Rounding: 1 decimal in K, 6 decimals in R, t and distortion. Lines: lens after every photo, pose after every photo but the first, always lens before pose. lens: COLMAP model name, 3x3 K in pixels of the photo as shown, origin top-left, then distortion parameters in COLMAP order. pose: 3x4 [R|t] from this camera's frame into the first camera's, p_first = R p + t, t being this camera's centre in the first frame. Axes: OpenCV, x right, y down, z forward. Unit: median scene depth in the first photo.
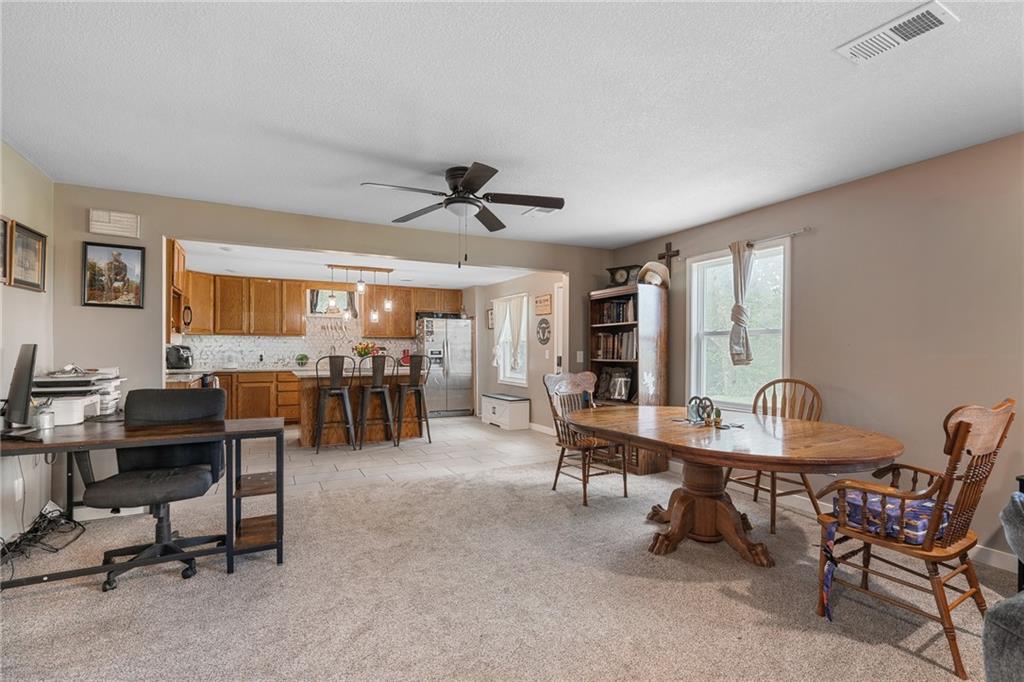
lens RADIAL K [[471.6, 0, 510.9], [0, 471.6, 346.5], [0, 0, 1]] dist [-0.005381, 0.001969]
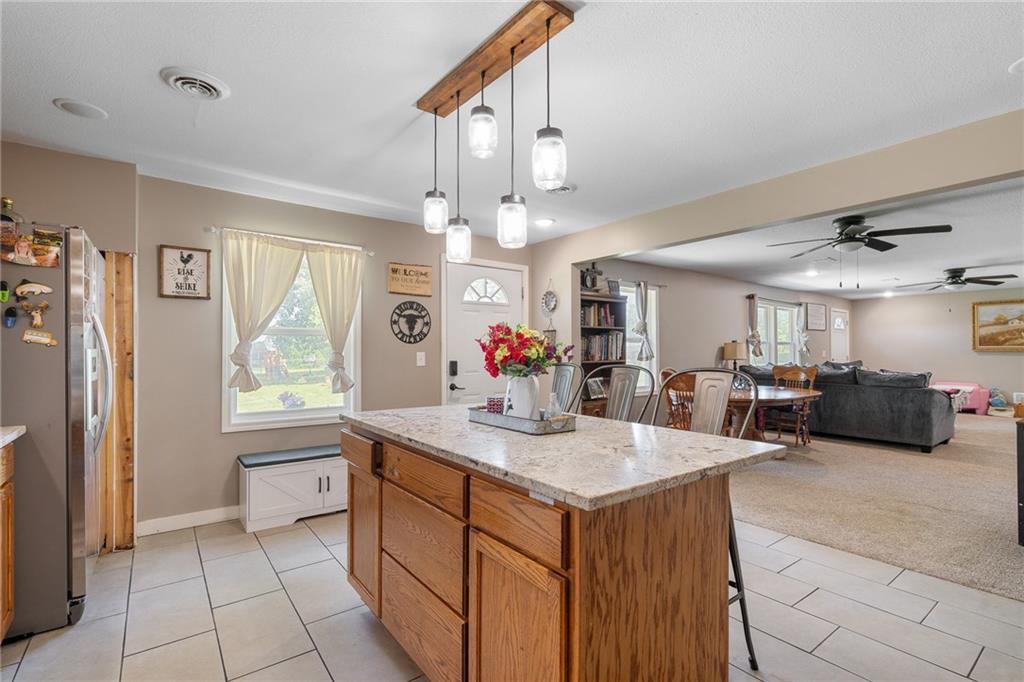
lens RADIAL K [[471.6, 0, 521.5], [0, 471.6, 347.5], [0, 0, 1]] dist [-0.005381, 0.001969]
pose [[-0.160702, 0.011710, 0.986934, -0.492313], [-0.004660, 0.999909, -0.012623, 0.007769], [-0.986992, -0.006627, -0.160633, 0.842256]]
